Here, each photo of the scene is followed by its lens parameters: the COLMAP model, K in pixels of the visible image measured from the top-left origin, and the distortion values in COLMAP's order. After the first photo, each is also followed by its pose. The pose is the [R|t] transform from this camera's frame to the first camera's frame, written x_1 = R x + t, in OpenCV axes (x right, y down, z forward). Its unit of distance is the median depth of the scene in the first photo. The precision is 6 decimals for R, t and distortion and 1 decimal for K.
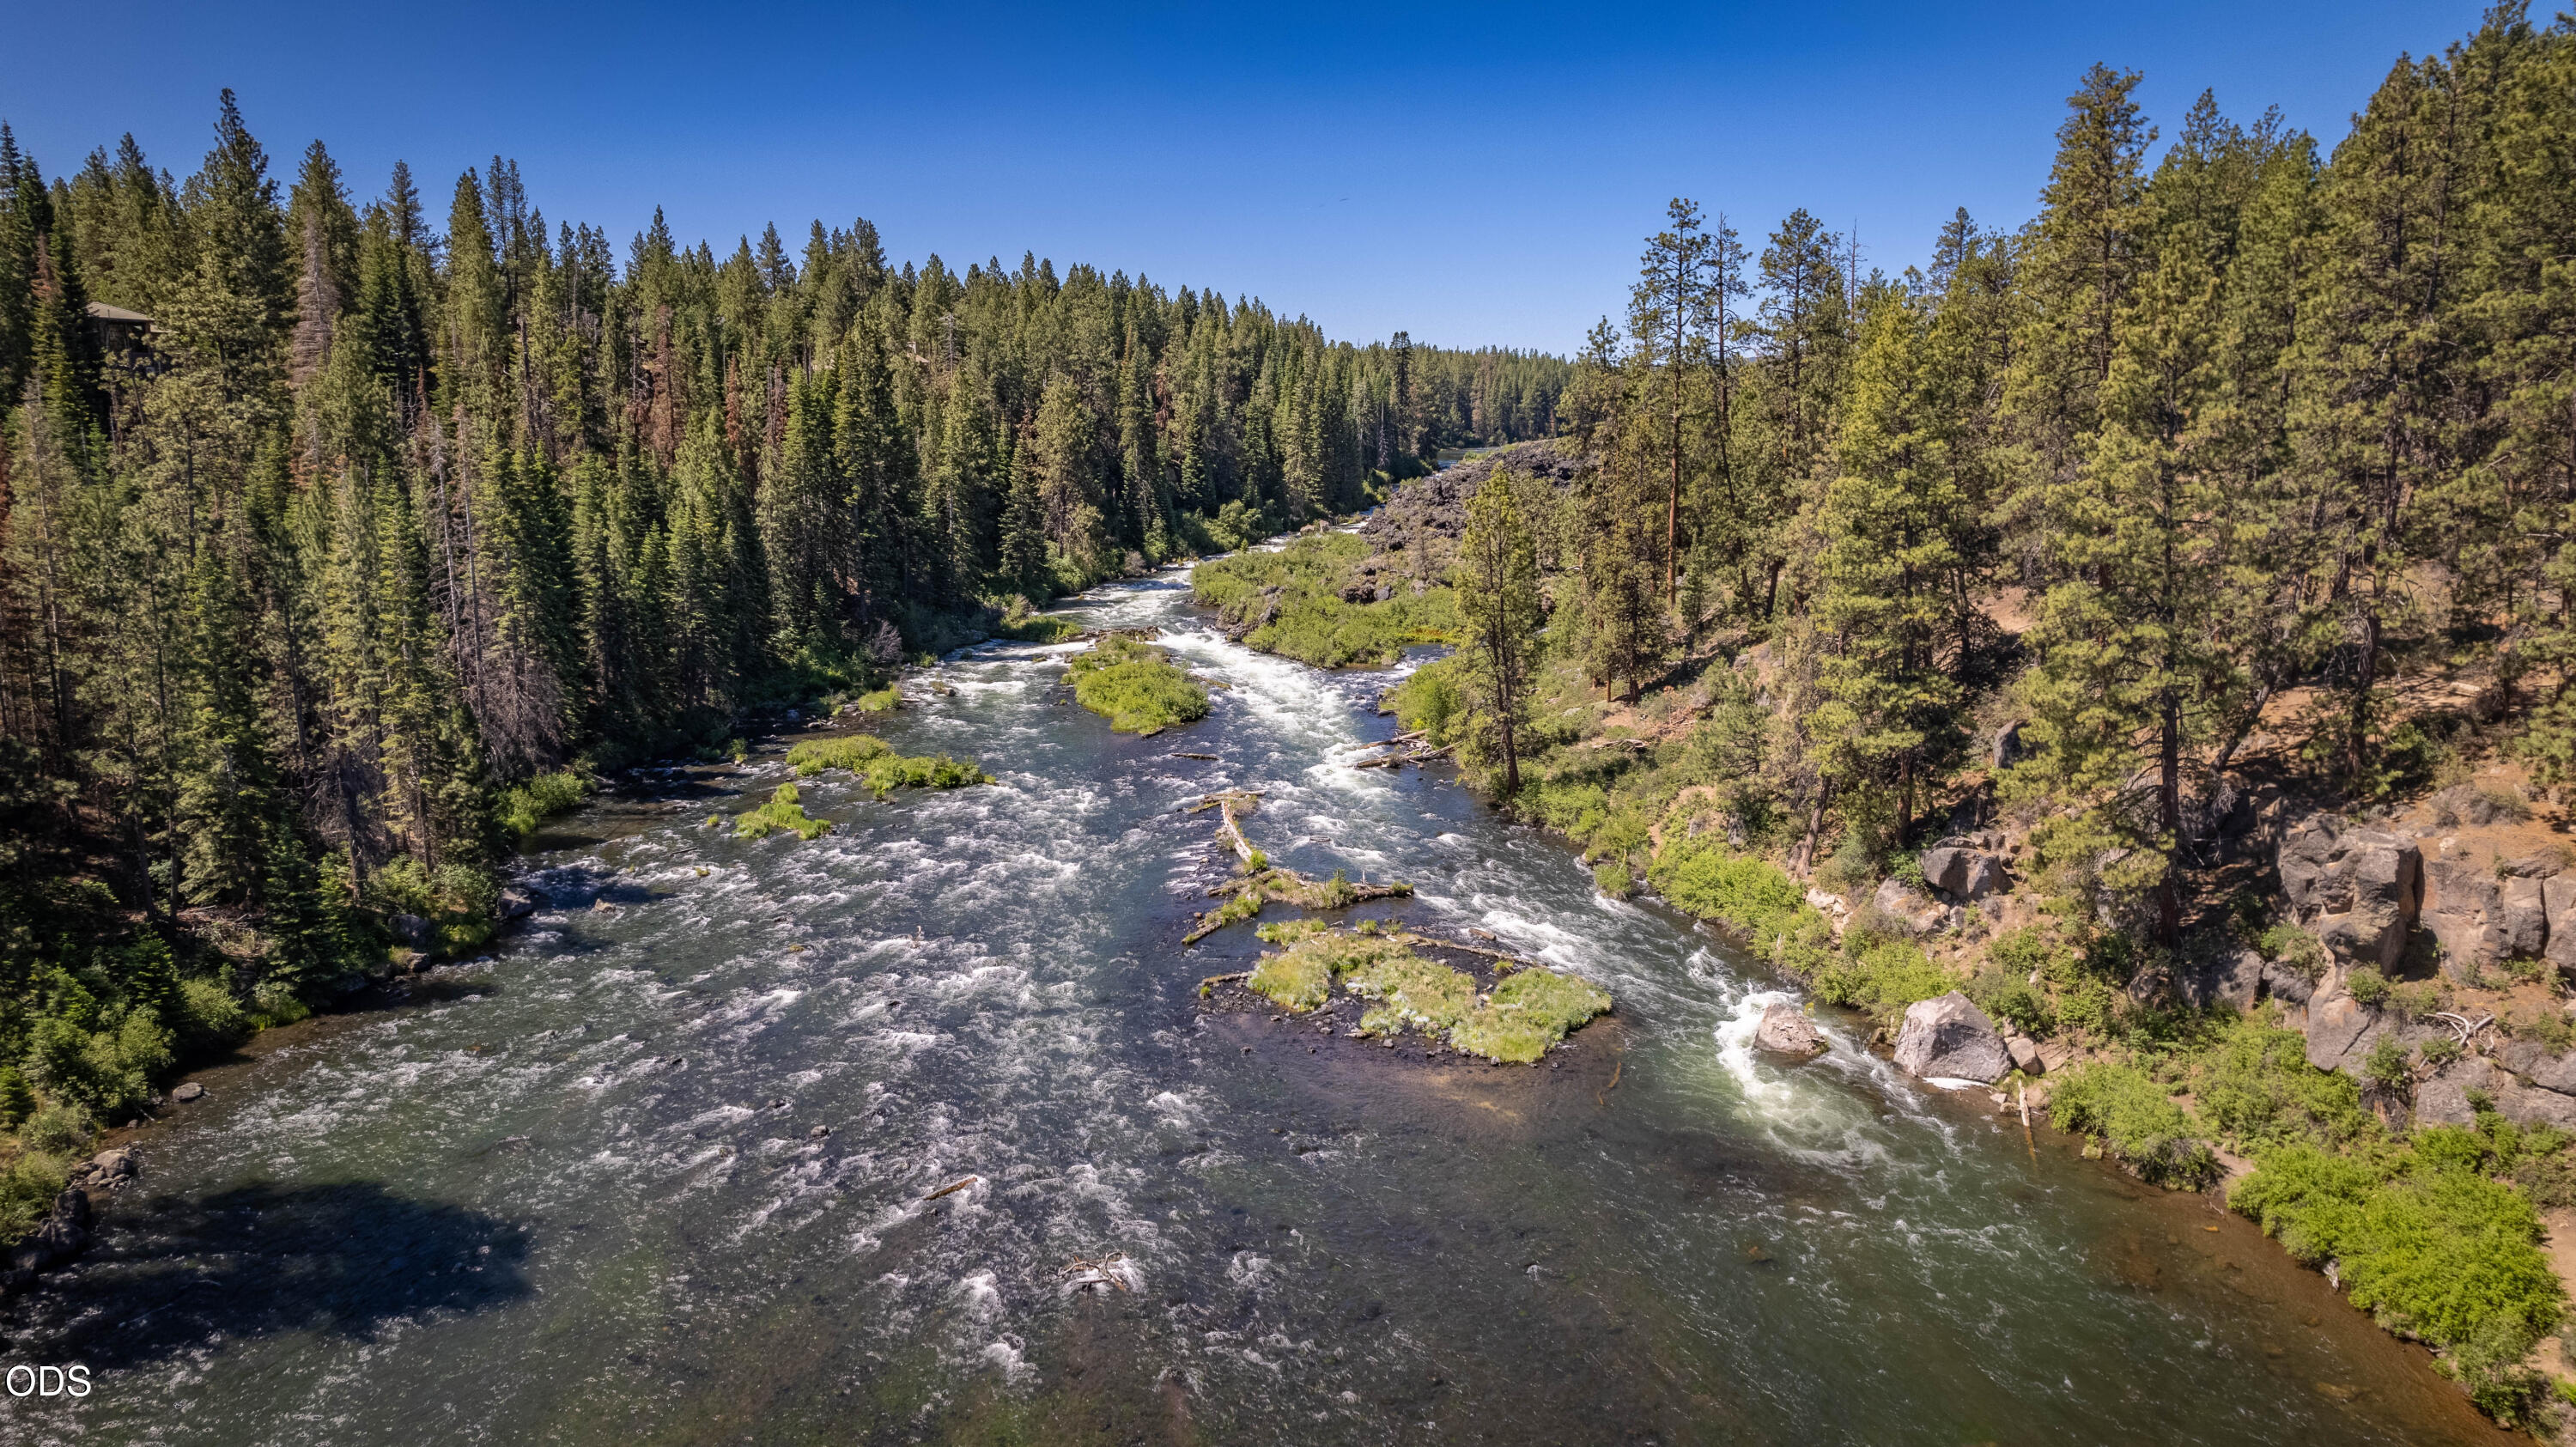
lens RADIAL K [[1620.6, 0, 1288.0], [0, 1620.6, 723.5], [0, 0, 1]] dist [-0.080239, 0.057736]
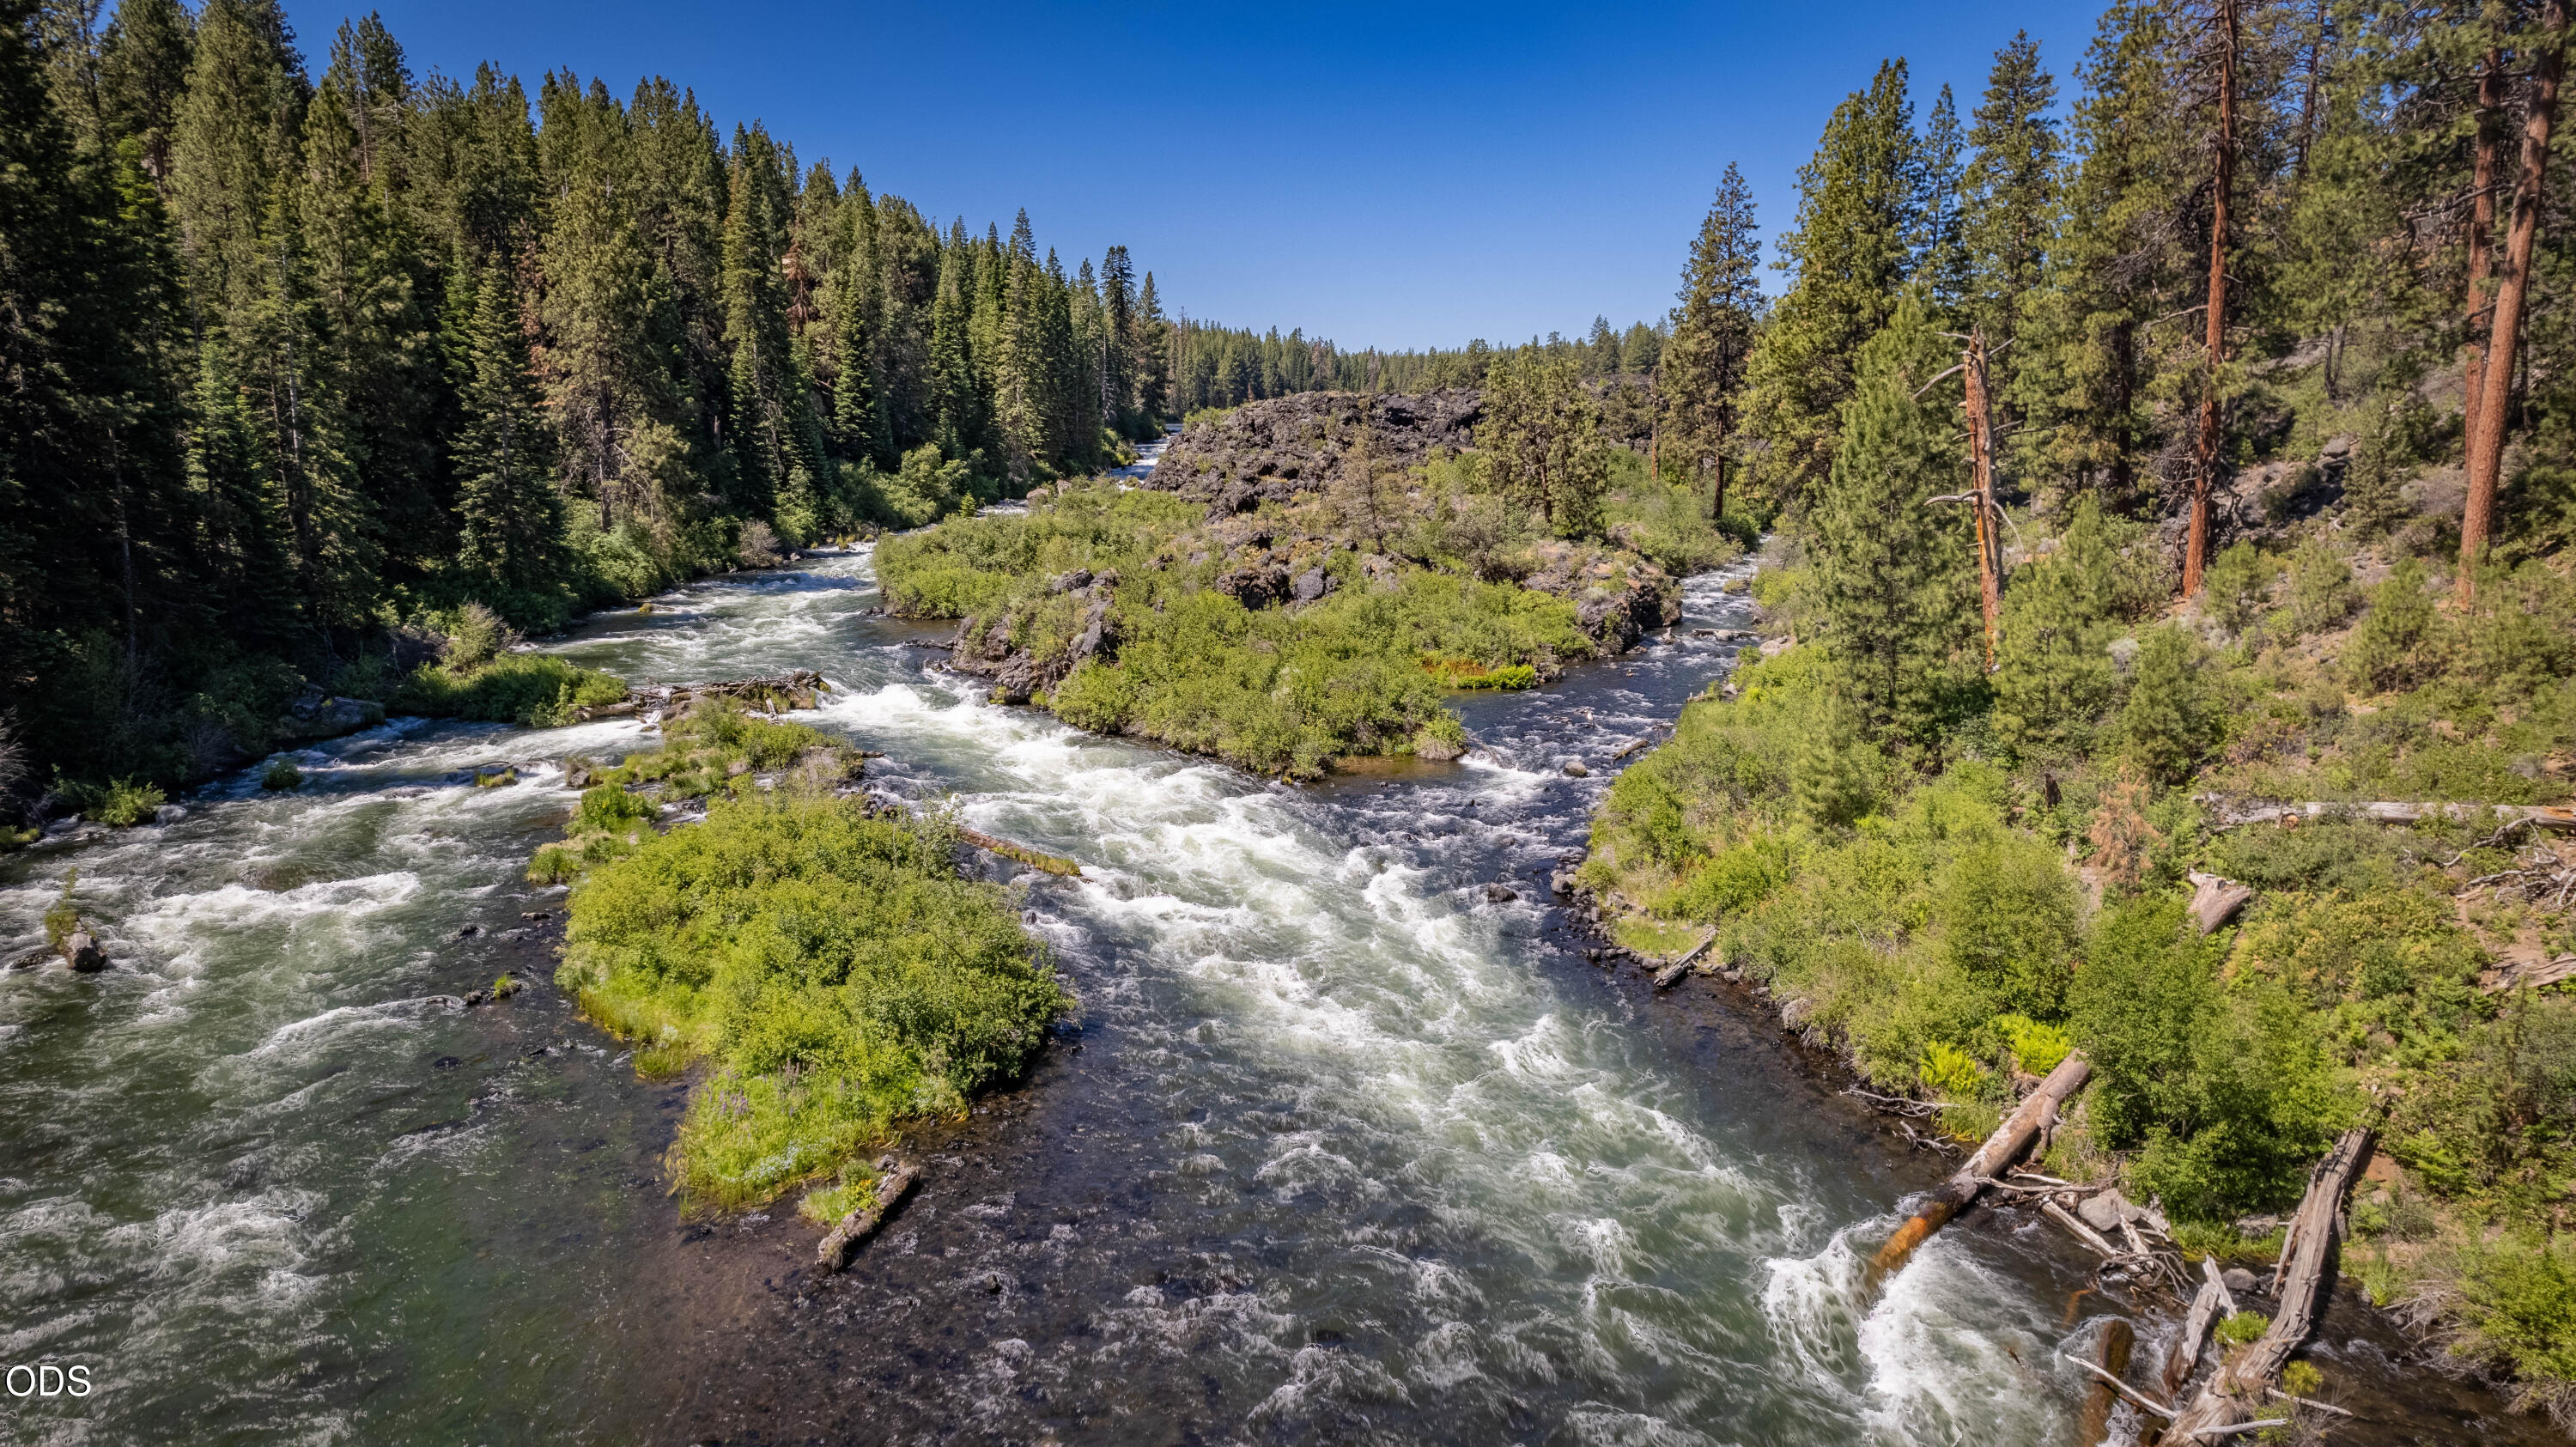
lens RADIAL K [[1620.6, 0, 1288.0], [0, 1620.6, 723.5], [0, 0, 1]] dist [-0.080239, 0.057736]
pose [[0.975403, -0.039738, 0.216820, -0.044085], [0.040436, 0.999181, 0.001219, -0.035351], [-0.216691, 0.007578, 0.976211, 0.472667]]
